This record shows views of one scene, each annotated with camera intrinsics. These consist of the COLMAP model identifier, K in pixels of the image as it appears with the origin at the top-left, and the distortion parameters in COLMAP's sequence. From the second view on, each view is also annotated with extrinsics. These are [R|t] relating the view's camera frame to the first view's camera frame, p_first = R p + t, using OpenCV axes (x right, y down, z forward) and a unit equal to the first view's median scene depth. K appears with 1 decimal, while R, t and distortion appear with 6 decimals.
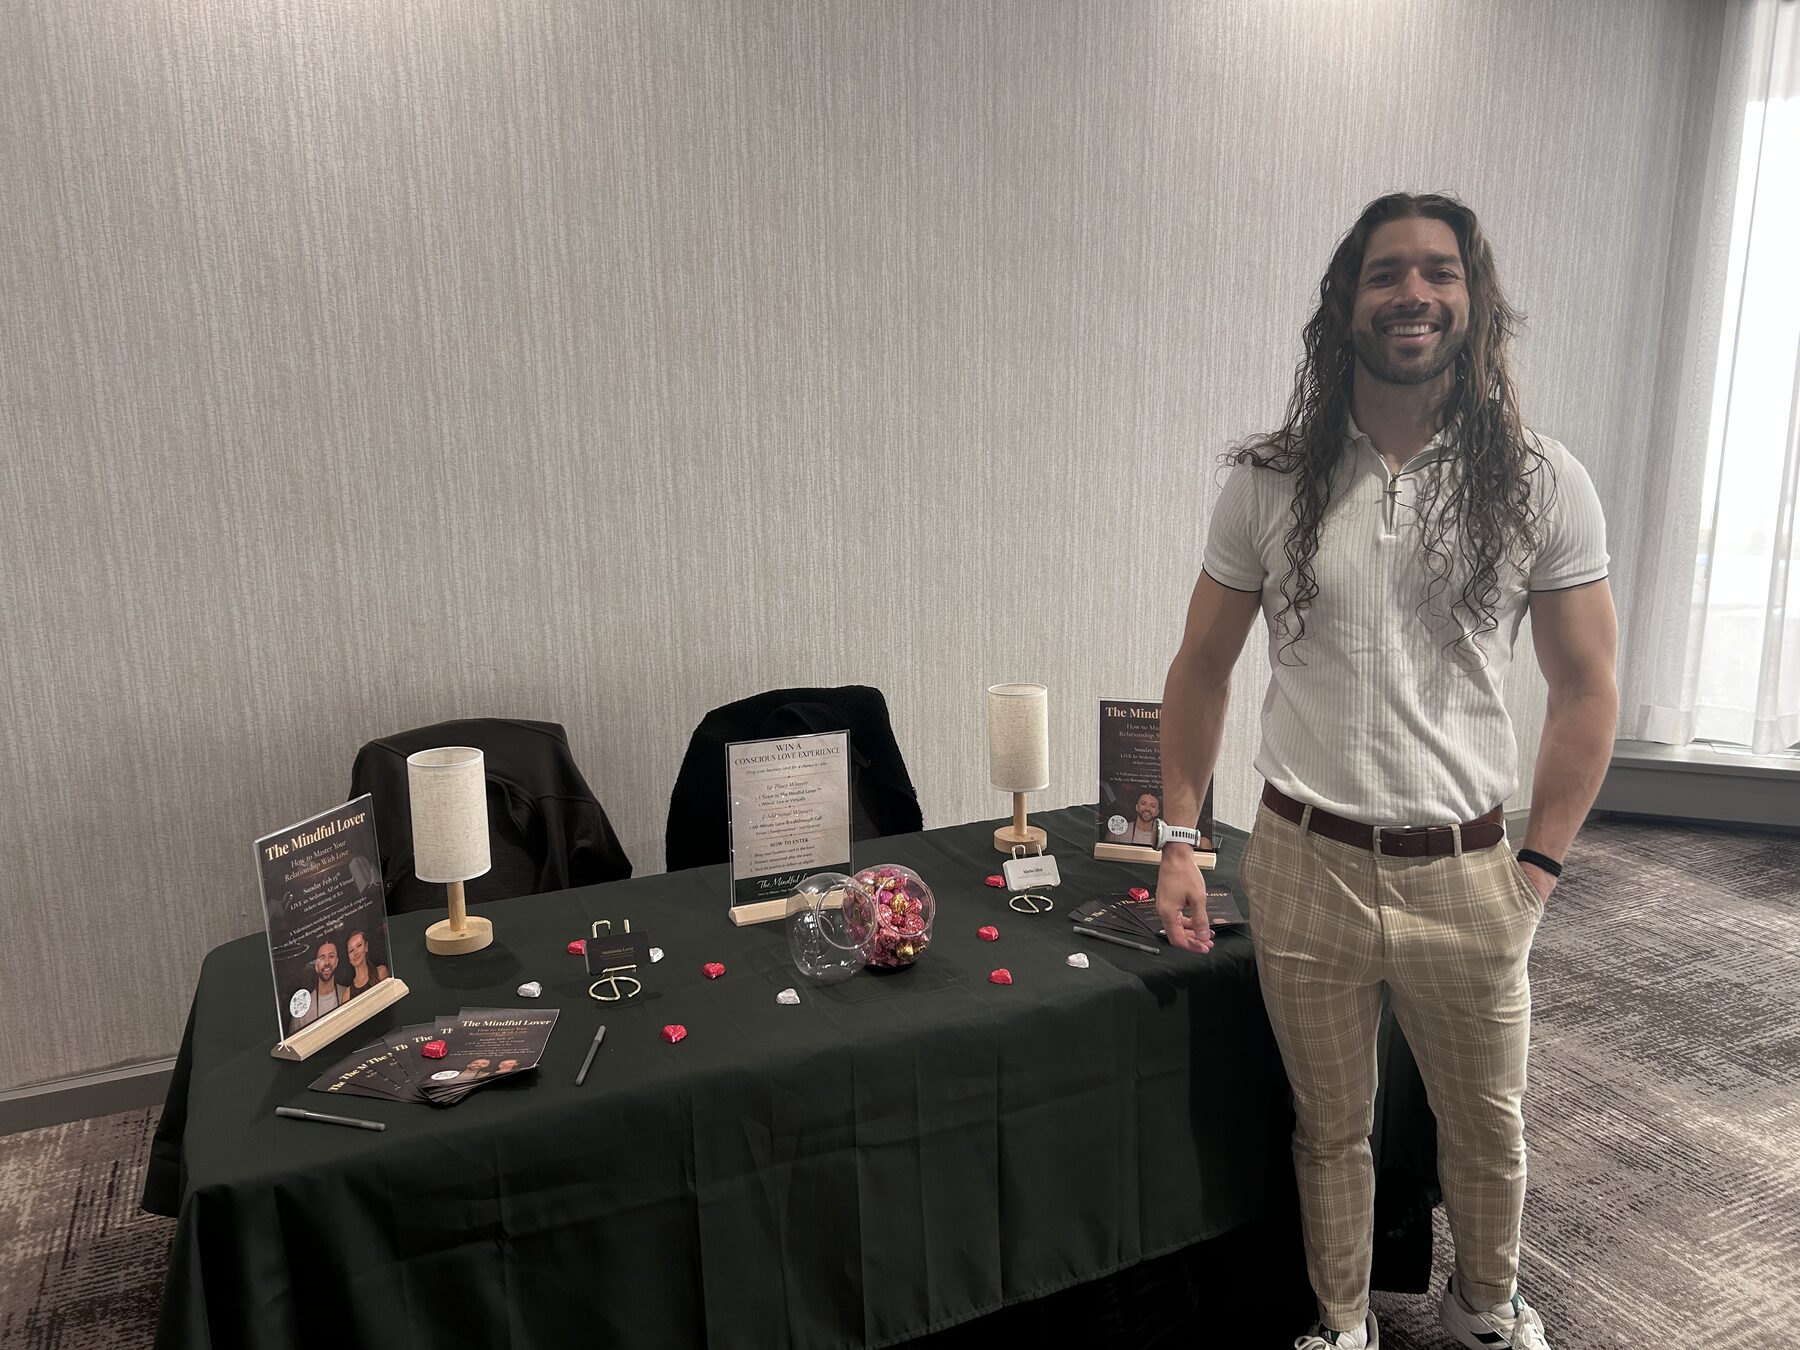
lens RADIAL K [[1346.9, 0, 915.7], [0, 1346.9, 669.7], [0, 0, 1]] dist [0.030667, -0.038120]
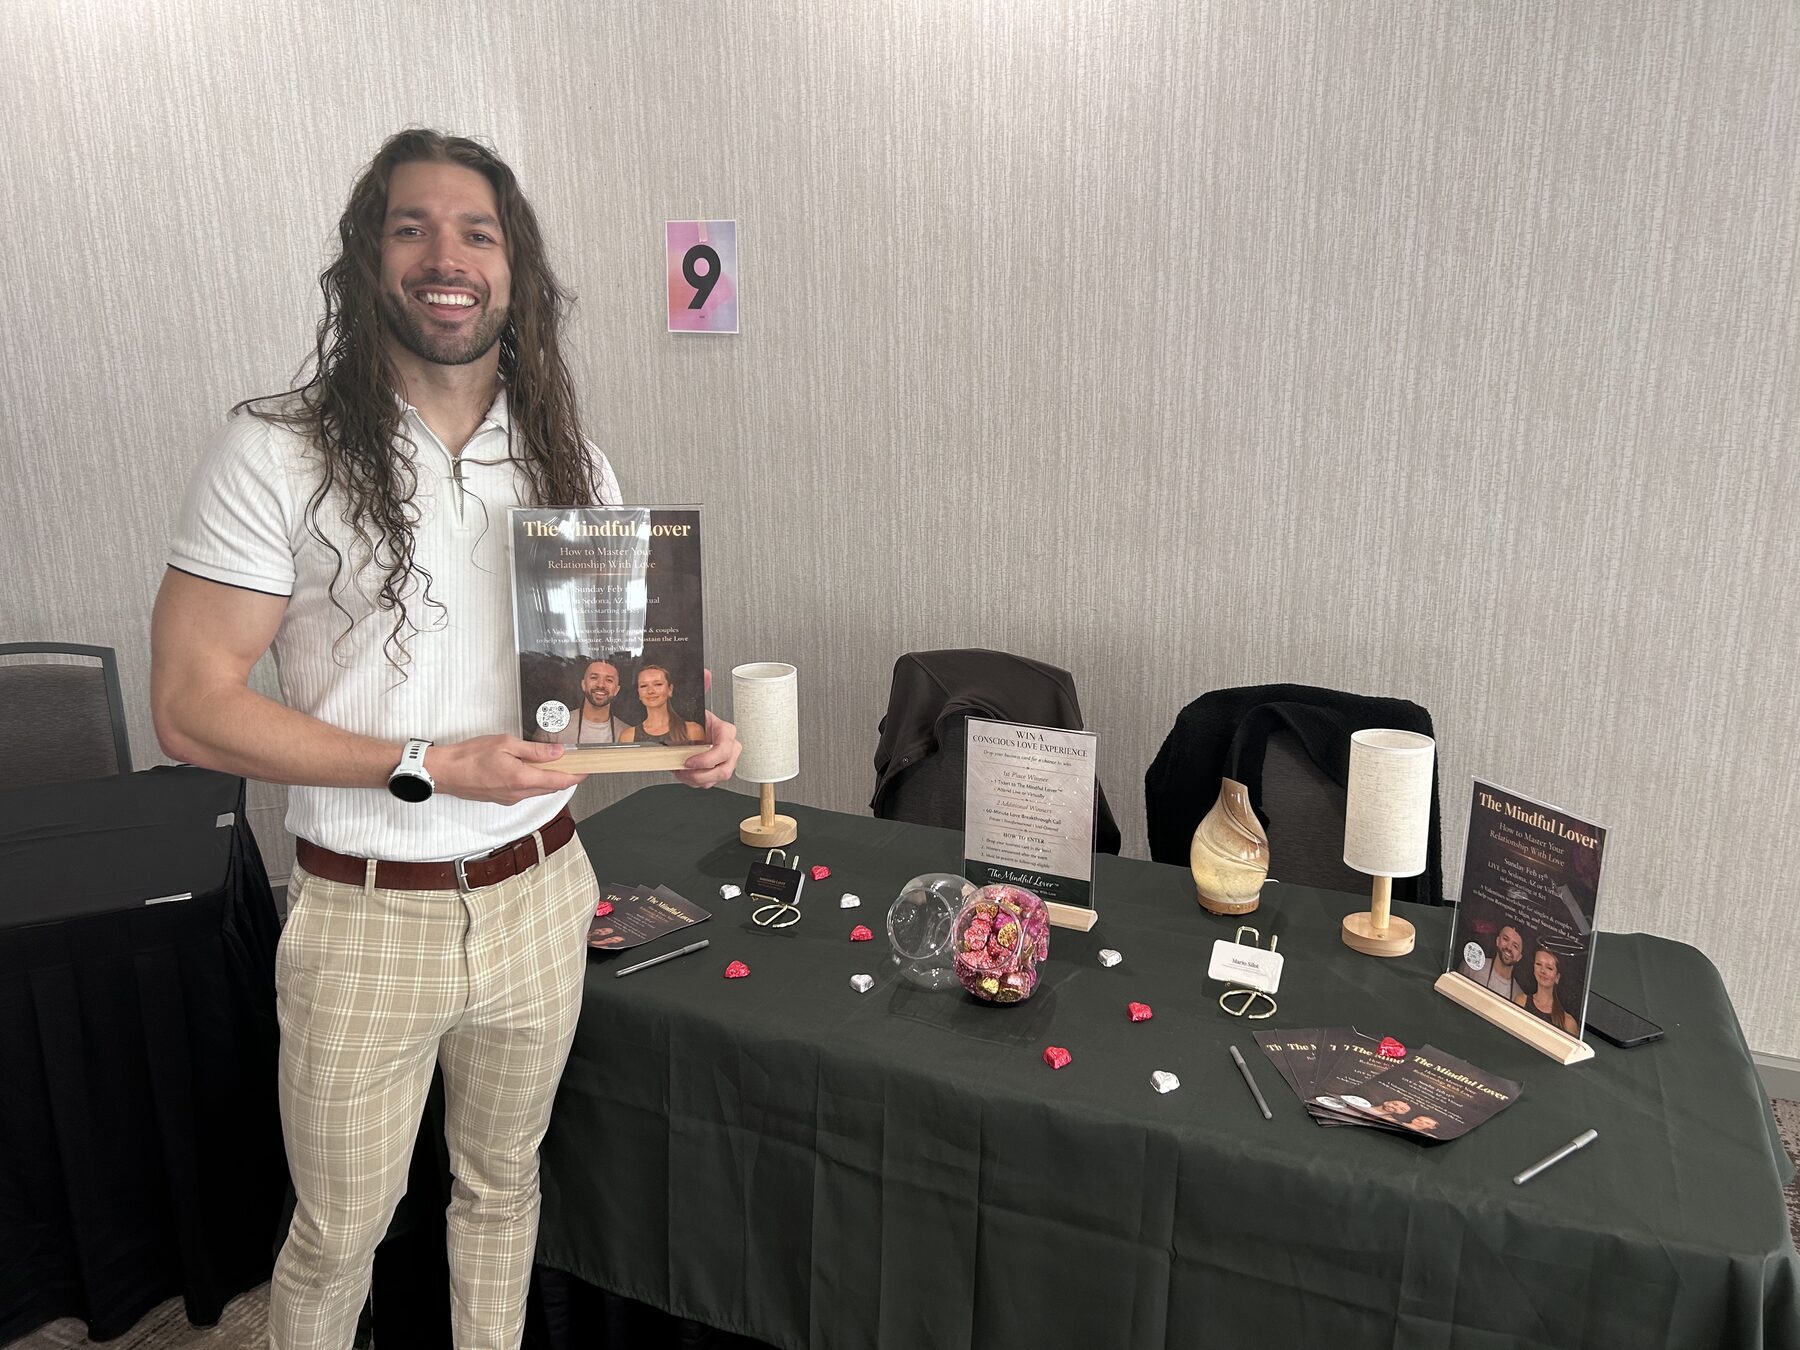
lens RADIAL K [[1346.9, 0, 904.0], [0, 1346.9, 667.7], [0, 0, 1]] dist [0.030667, -0.038120]
pose [[0.647048, 0.192183, -0.737831, 0.374557], [-0.153564, 0.980729, 0.120781, -0.061933], [0.746825, 0.035153, 0.664091, 0.240355]]
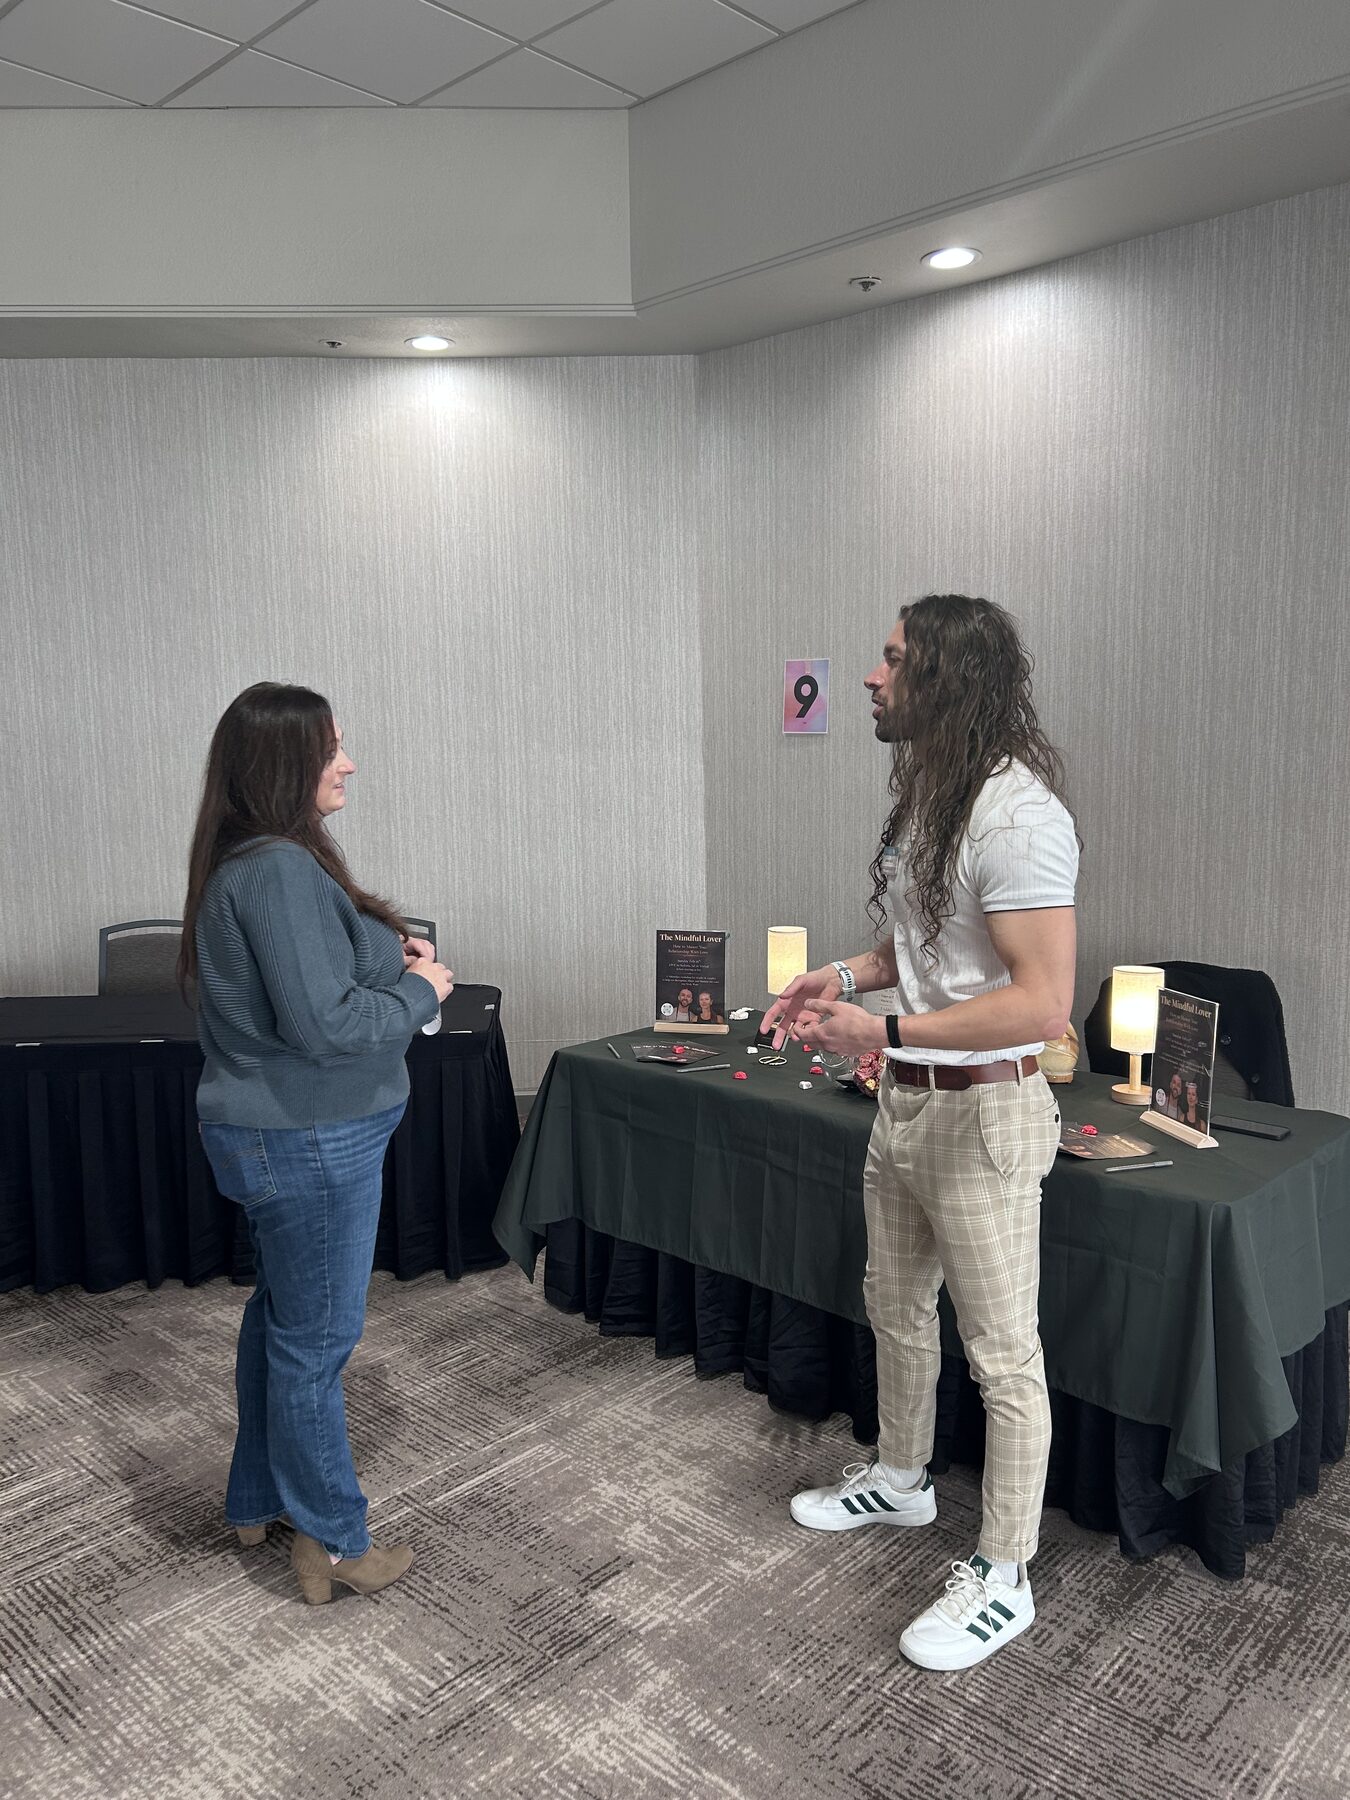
lens RADIAL K [[1346.9, 0, 676.8], [0, 1346.9, 906.0], [0, 0, 1]] dist [0.030667, -0.038120]
pose [[0.368558, 0.119531, -0.921888, 0.883162], [-0.178999, 0.982266, 0.055798, -0.029436], [0.912209, 0.144452, 0.383418, 0.104740]]
